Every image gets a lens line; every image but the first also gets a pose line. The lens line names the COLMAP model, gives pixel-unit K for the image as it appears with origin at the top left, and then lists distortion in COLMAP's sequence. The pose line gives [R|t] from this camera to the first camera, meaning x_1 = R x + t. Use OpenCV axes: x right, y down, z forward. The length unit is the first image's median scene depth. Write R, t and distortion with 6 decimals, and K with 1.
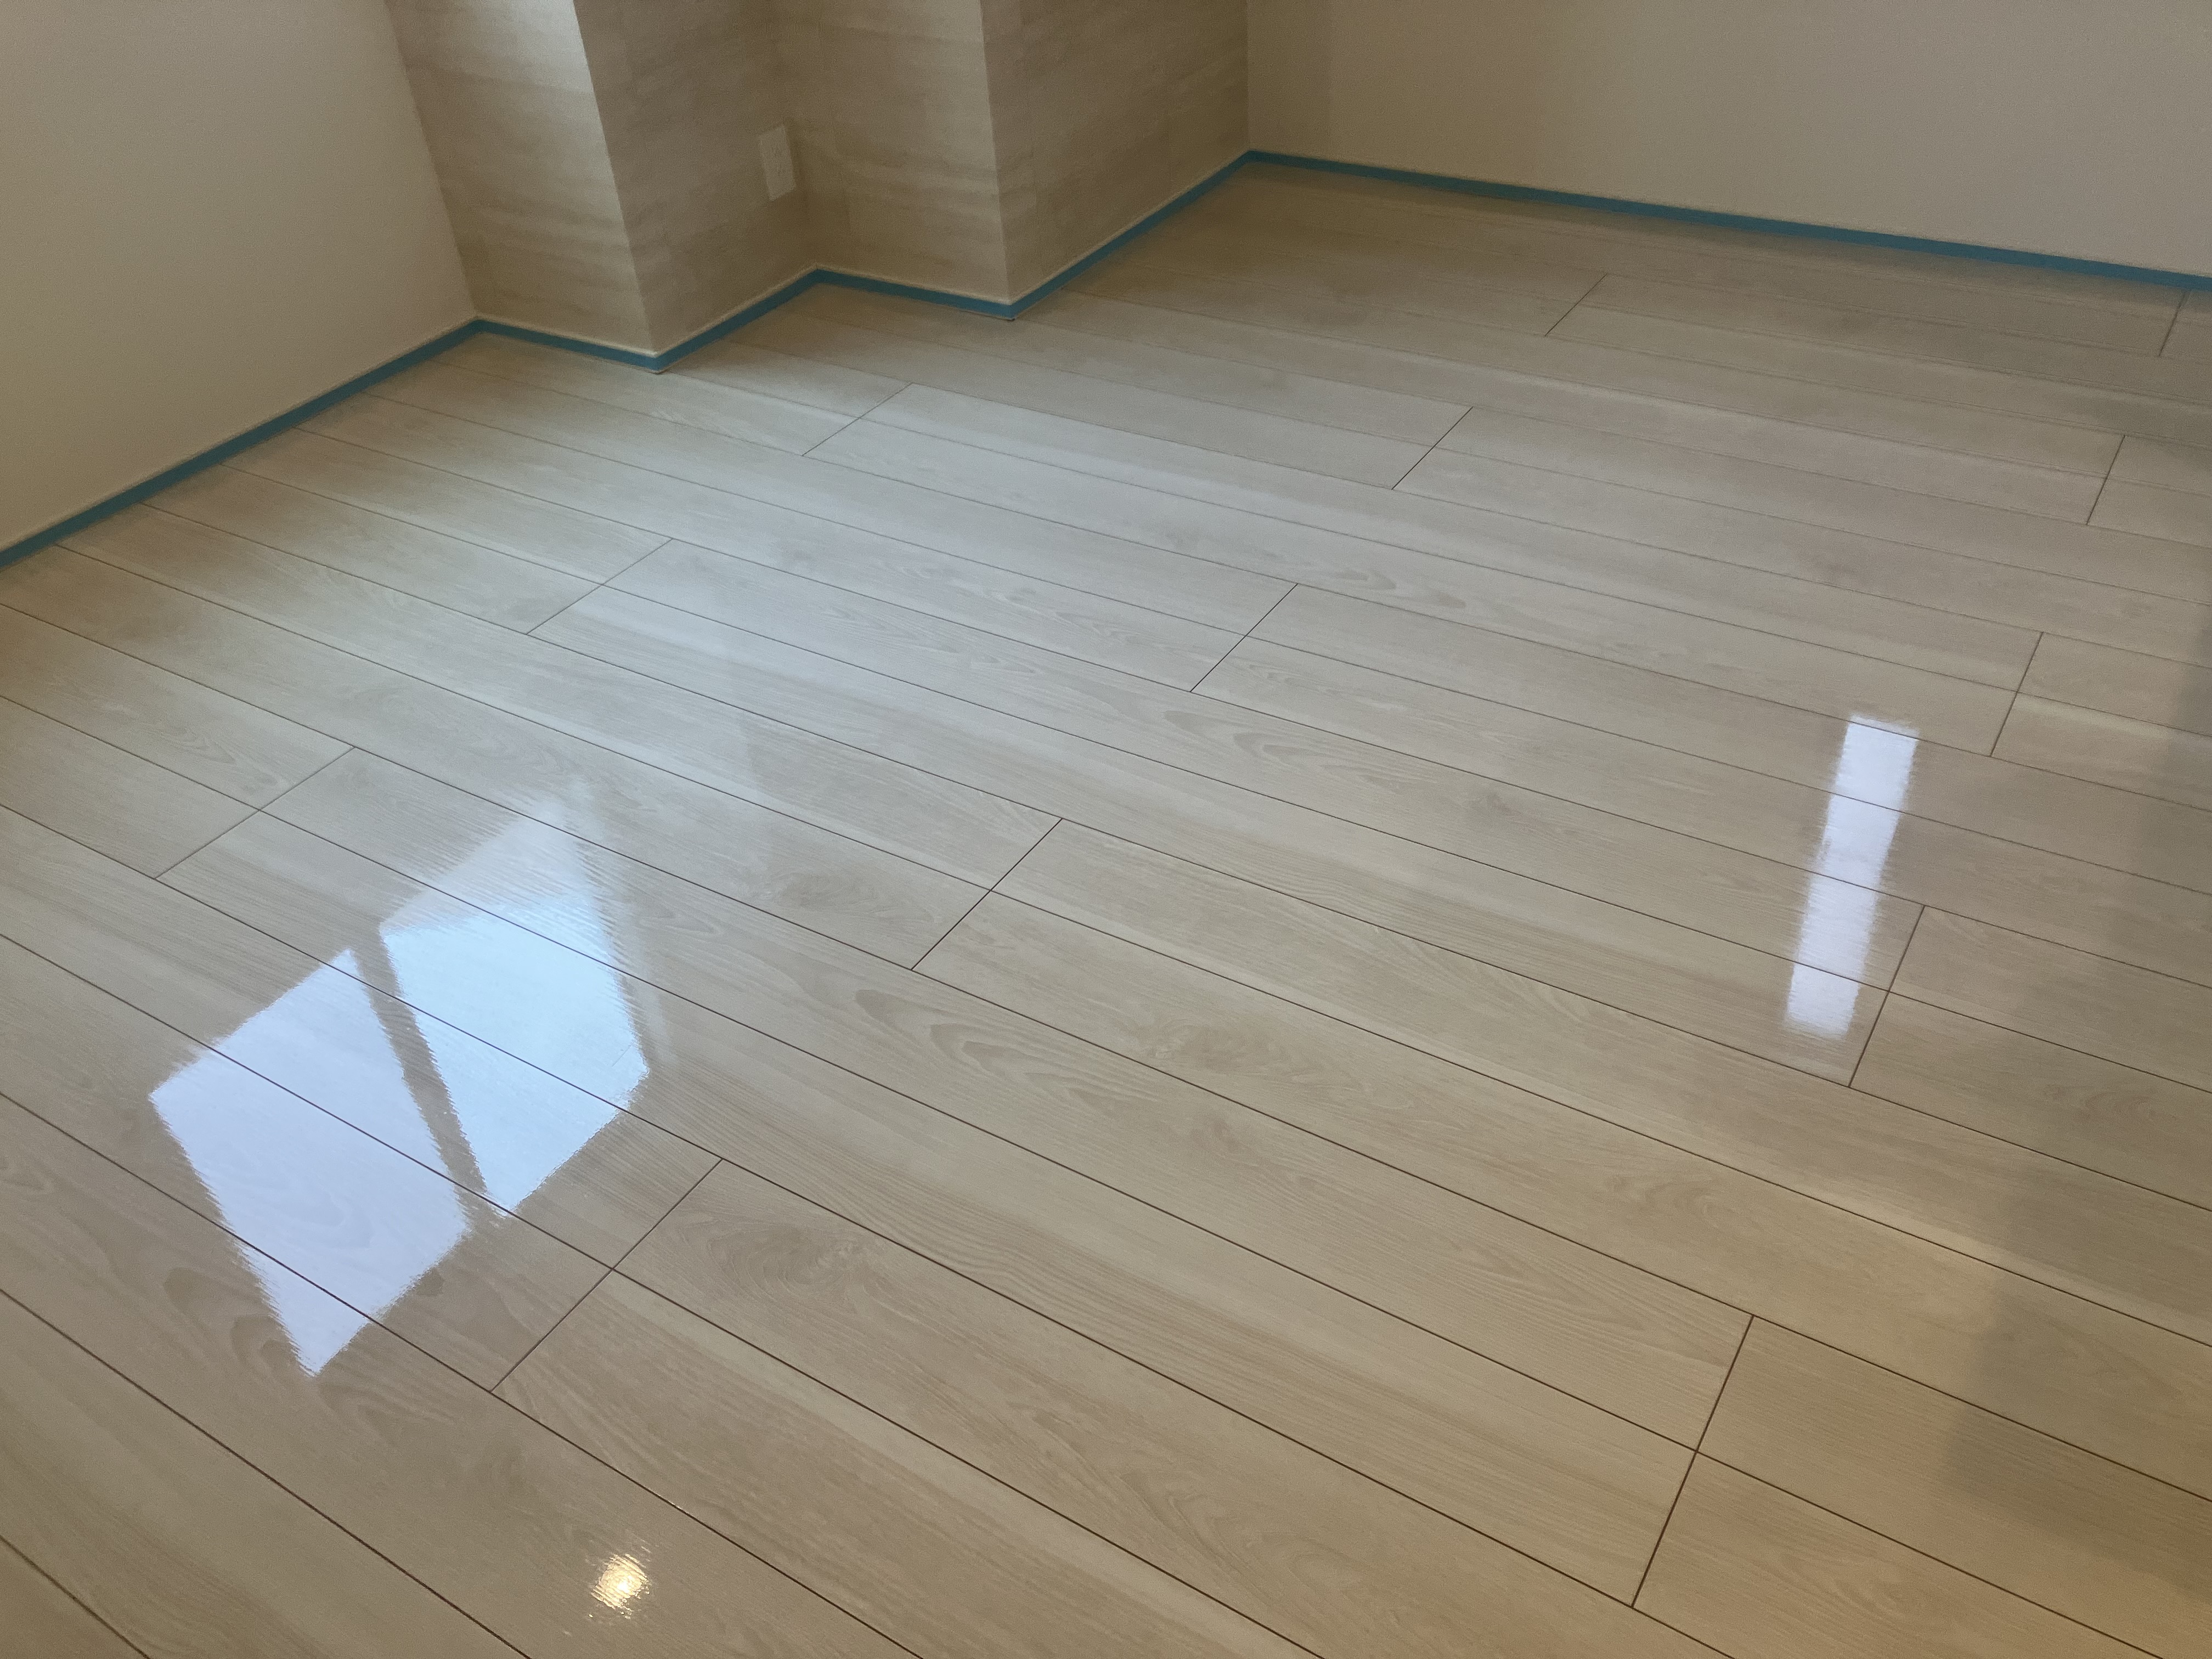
lens RADIAL K [[1843.8, 0, 1088.4], [0, 1843.8, 837.2], [0, 0, 1]] dist [0.024948, -0.026057]
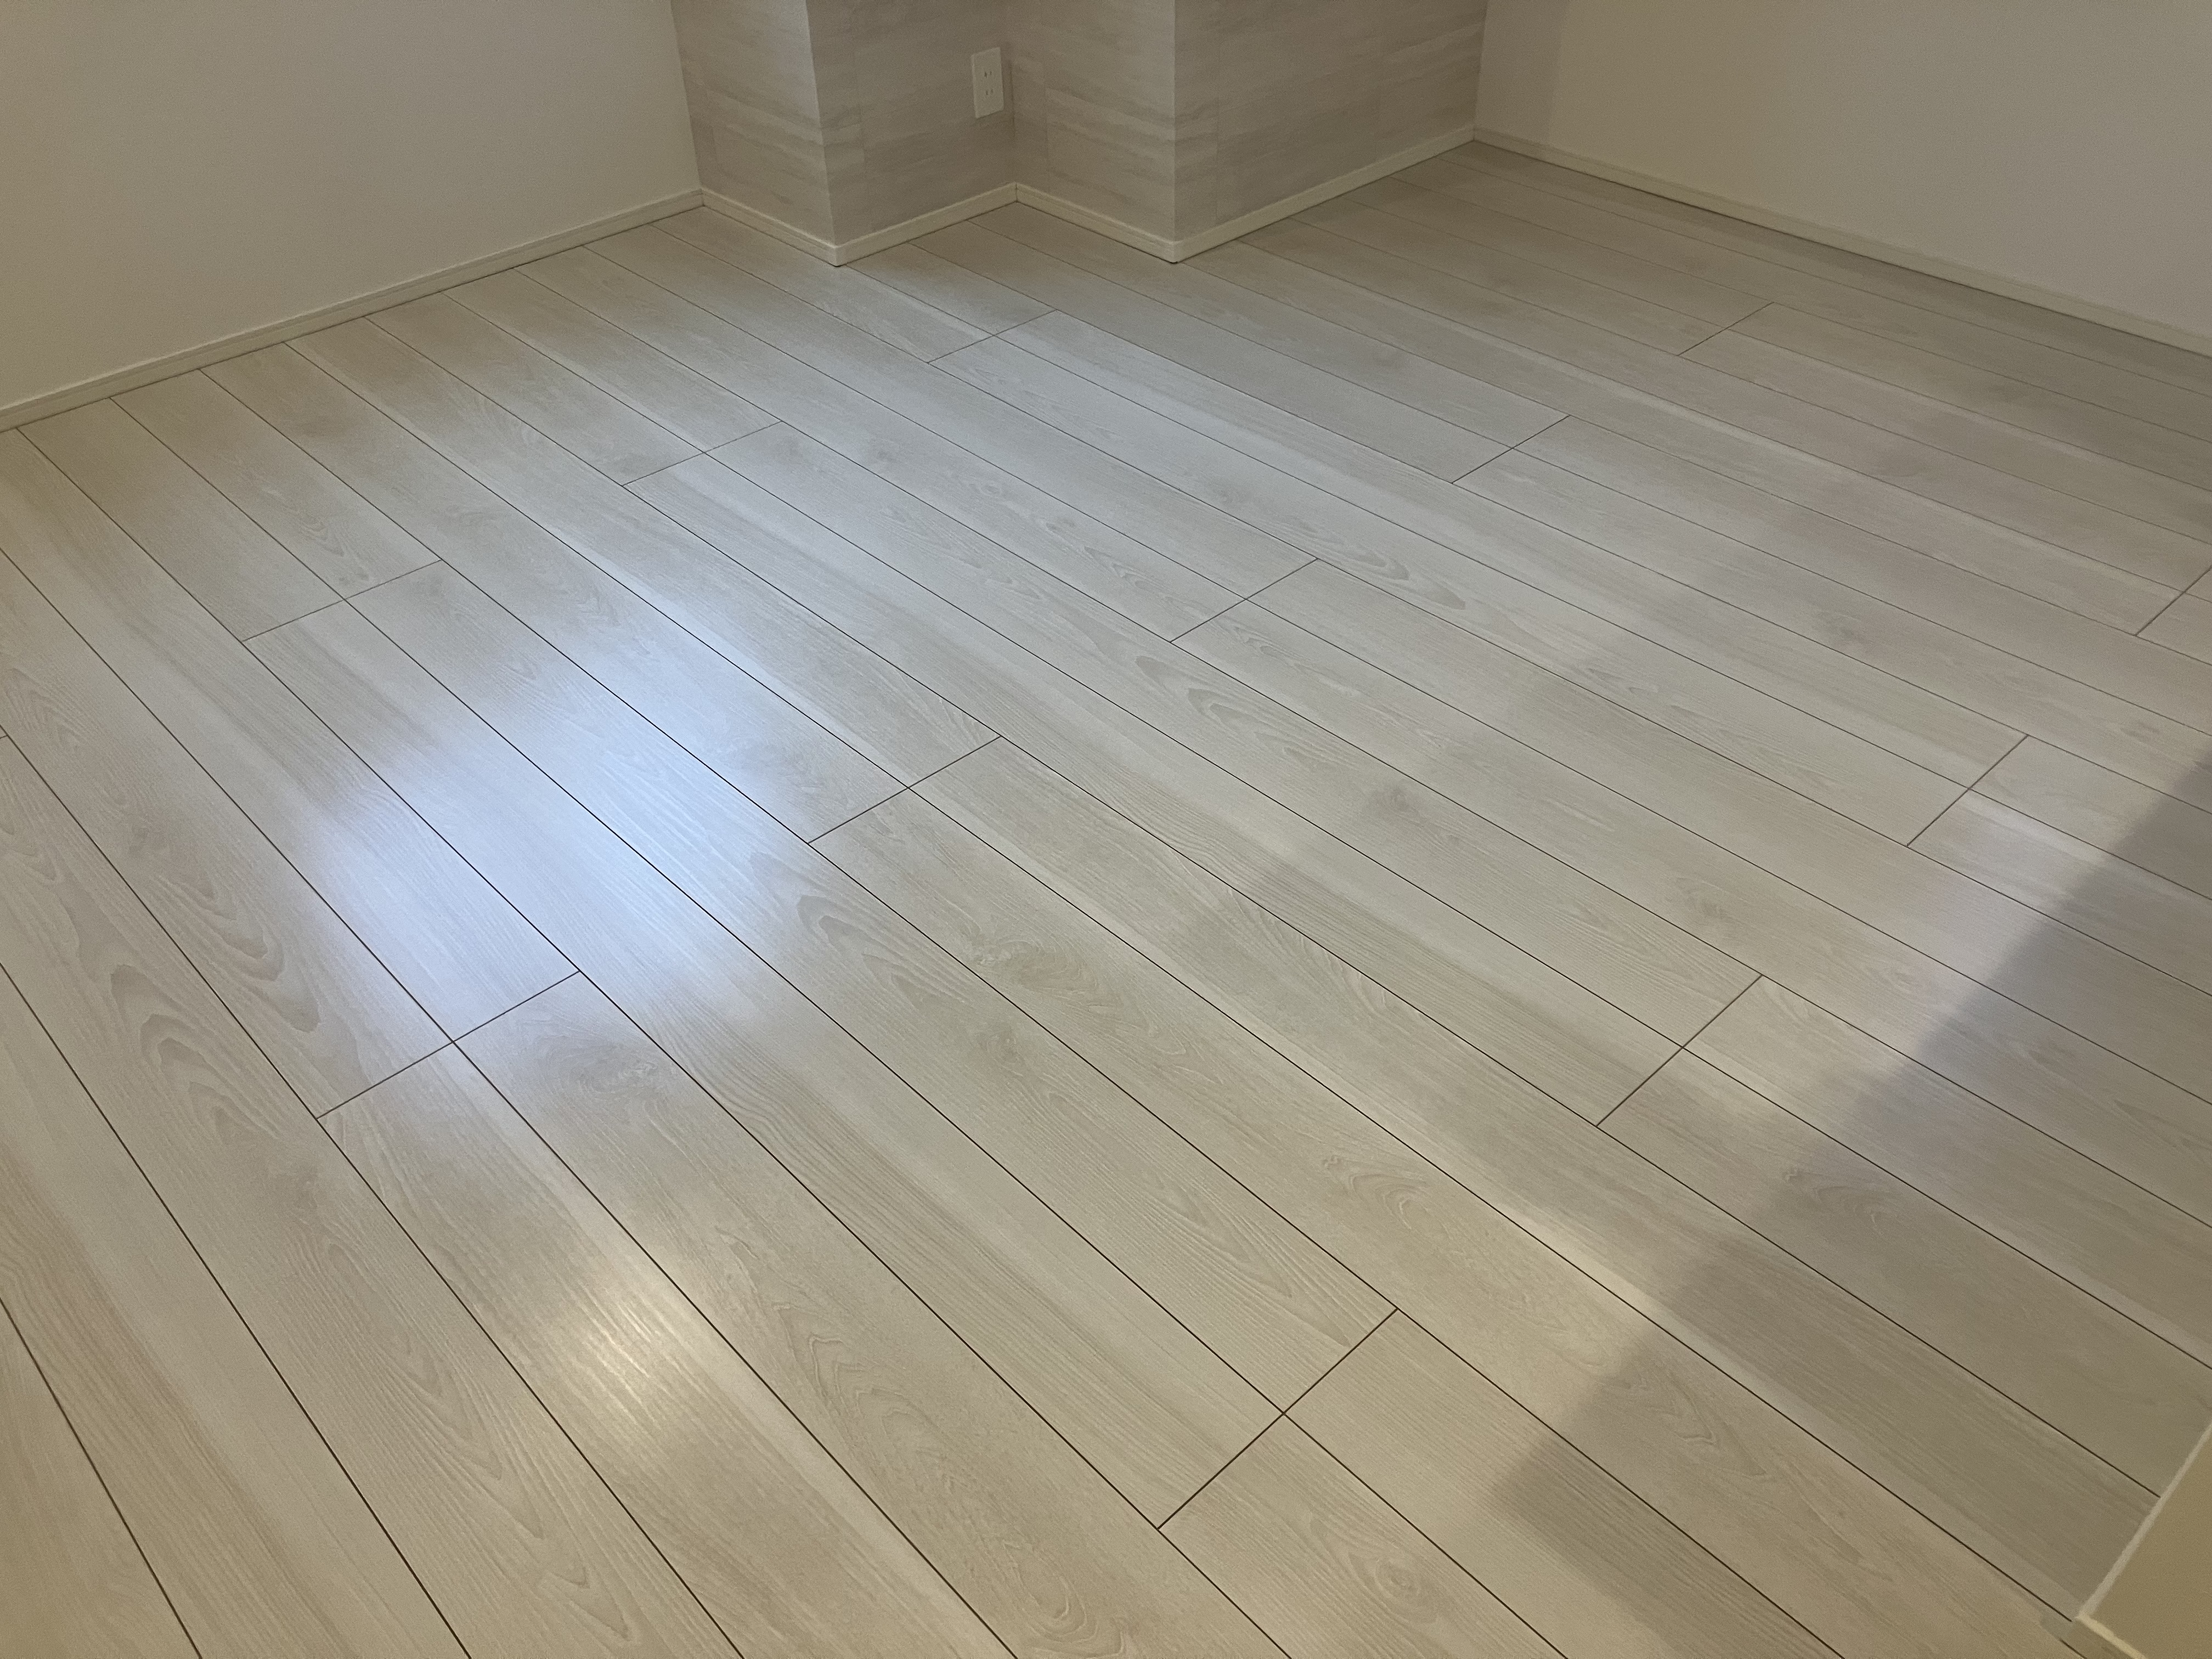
lens RADIAL K [[1843.8, 0, 1115.4], [0, 1843.8, 824.9], [0, 0, 1]] dist [0.024948, -0.026057]
pose [[0.967361, 0.192003, -0.165368, 0.239369], [-0.186466, 0.981262, 0.048531, -0.023986], [0.171588, -0.016112, 0.985037, -0.042830]]
